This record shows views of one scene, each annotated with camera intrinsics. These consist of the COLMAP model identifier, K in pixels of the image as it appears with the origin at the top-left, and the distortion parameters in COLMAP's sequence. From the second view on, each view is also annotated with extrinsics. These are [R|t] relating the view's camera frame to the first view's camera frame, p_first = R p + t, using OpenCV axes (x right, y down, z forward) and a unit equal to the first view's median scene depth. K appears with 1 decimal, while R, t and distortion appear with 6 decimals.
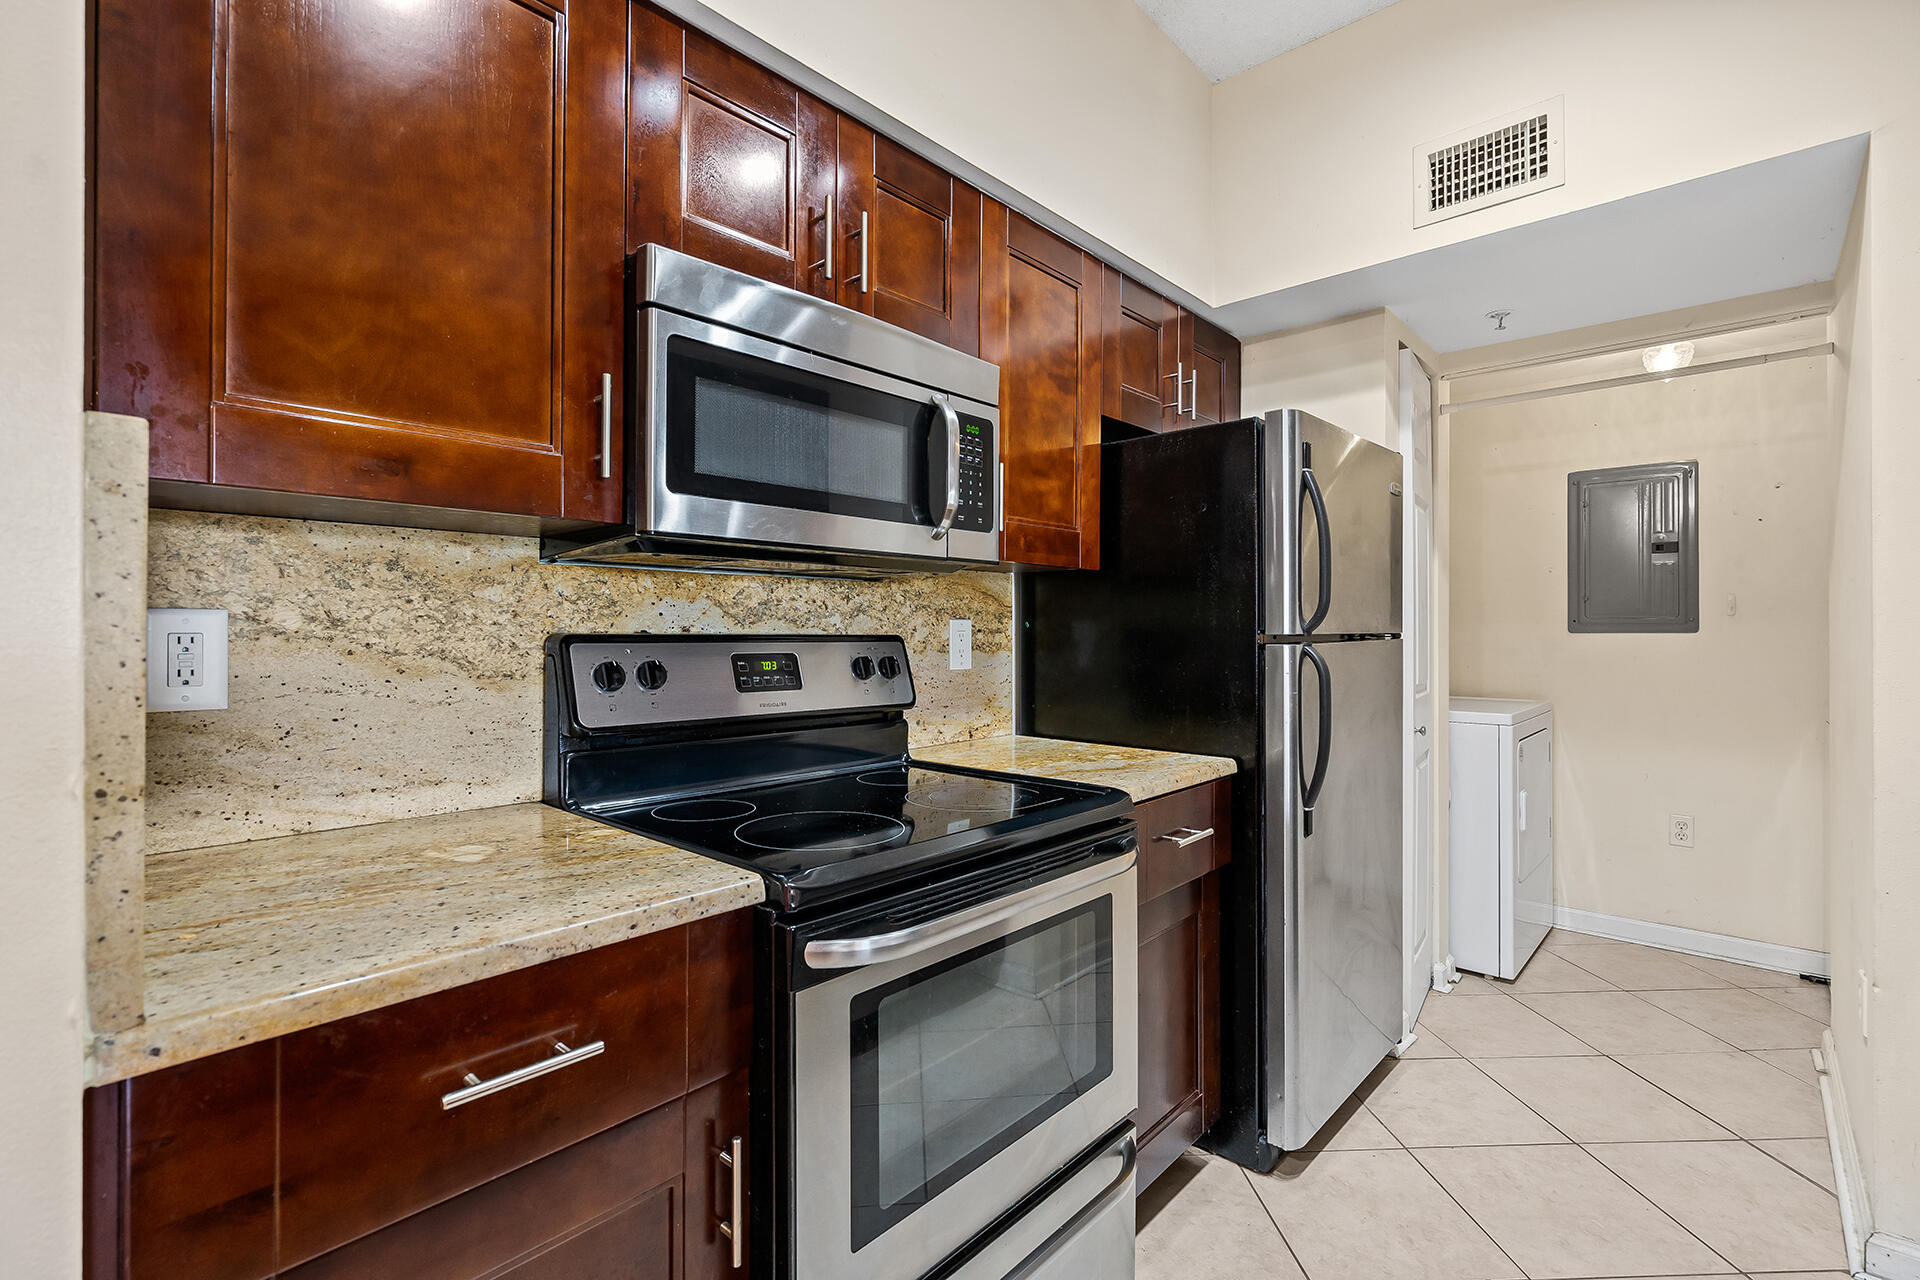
lens RADIAL K [[867.2, 0, 958.4], [0, 867.2, 628.0], [0, 0, 1]] dist [-0.000903, 0.000140]
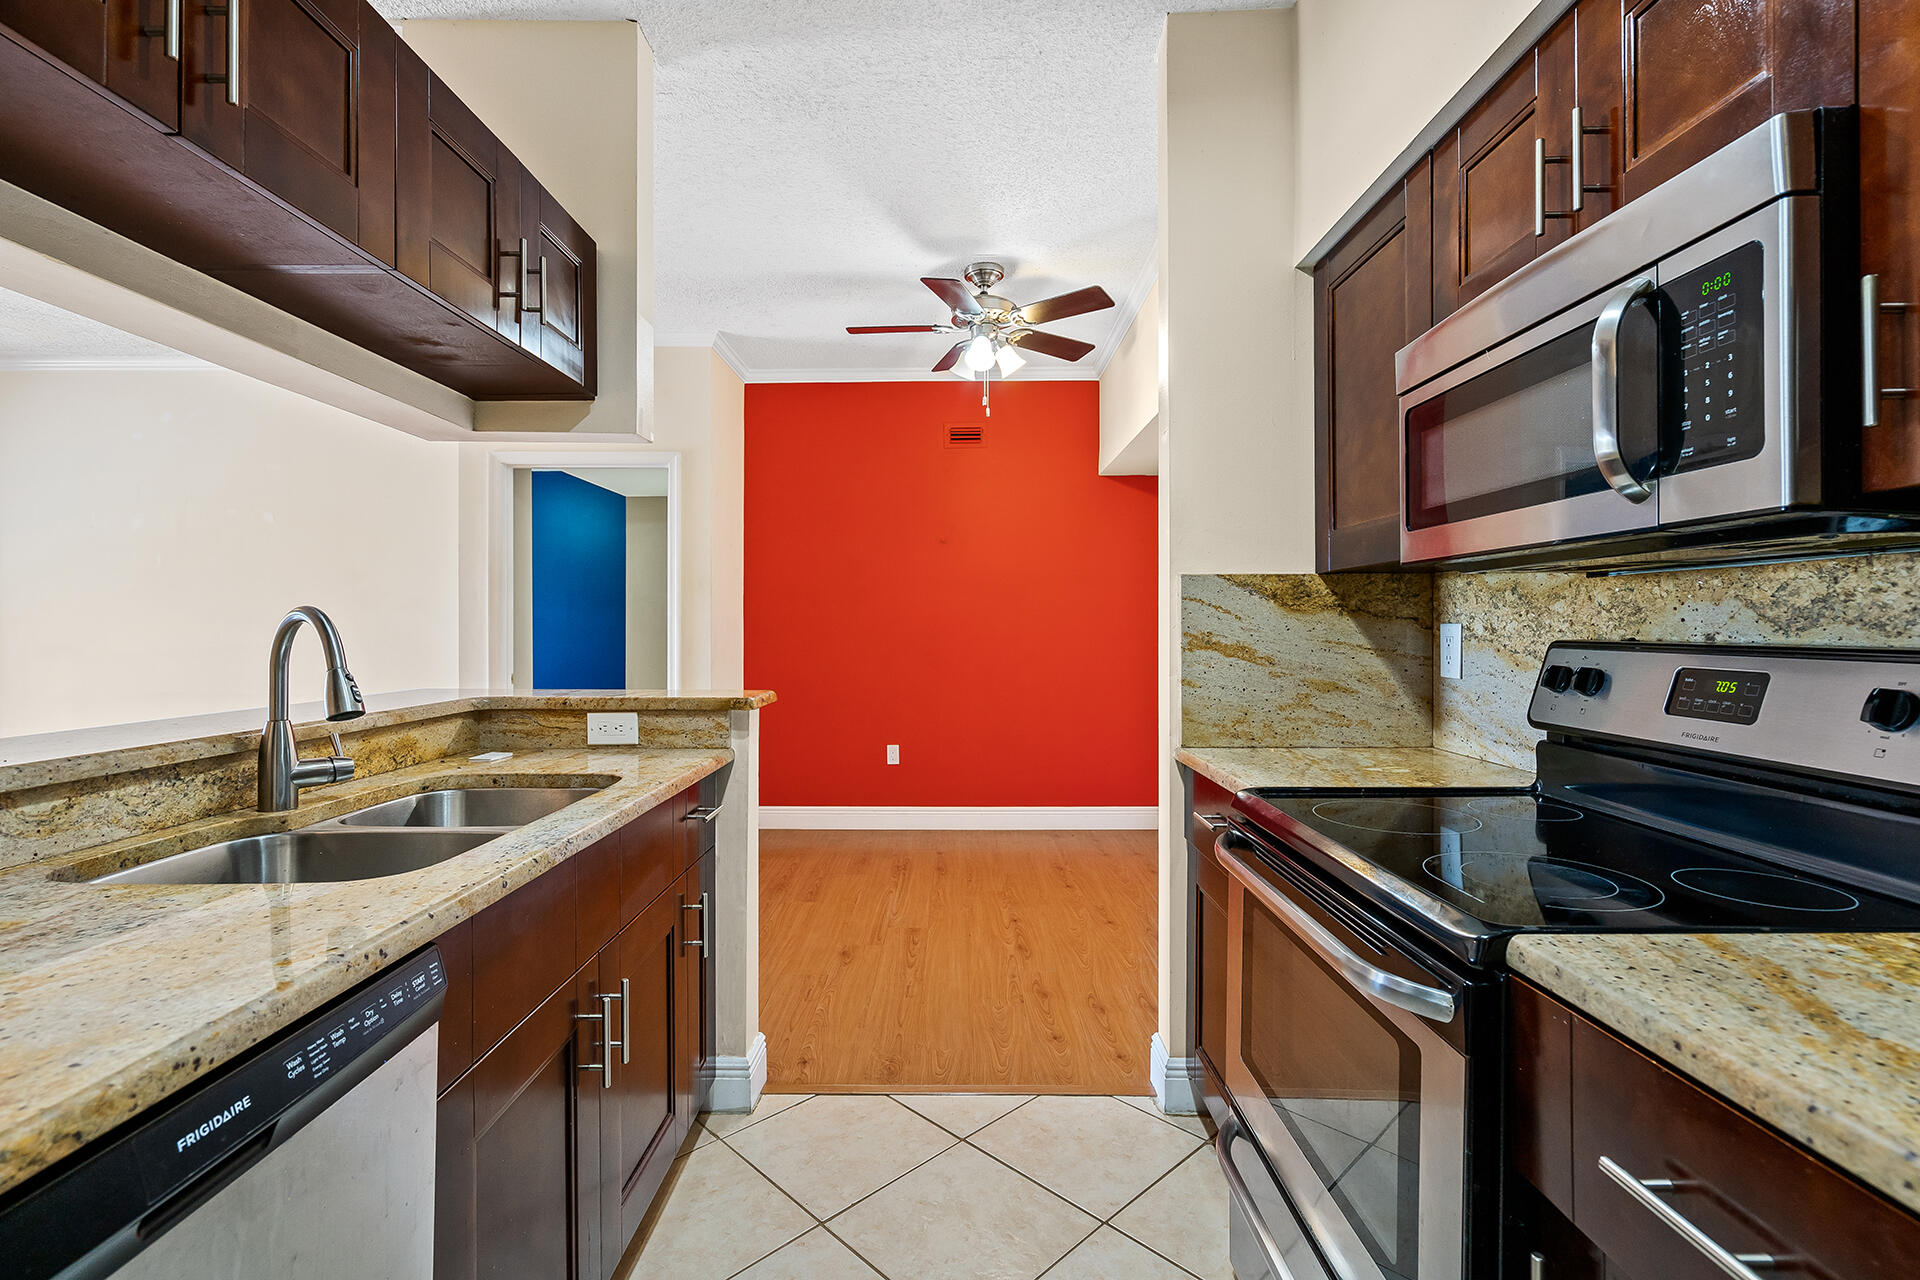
lens RADIAL K [[867.2, 0, 958.4], [0, 867.2, 628.0], [0, 0, 1]] dist [-0.000903, 0.000140]
pose [[-0.735978, 0.001012, -0.677005, 0.792395], [0.003525, 0.999991, -0.002337, -0.008082], [0.676997, -0.004106, -0.735975, 1.133567]]
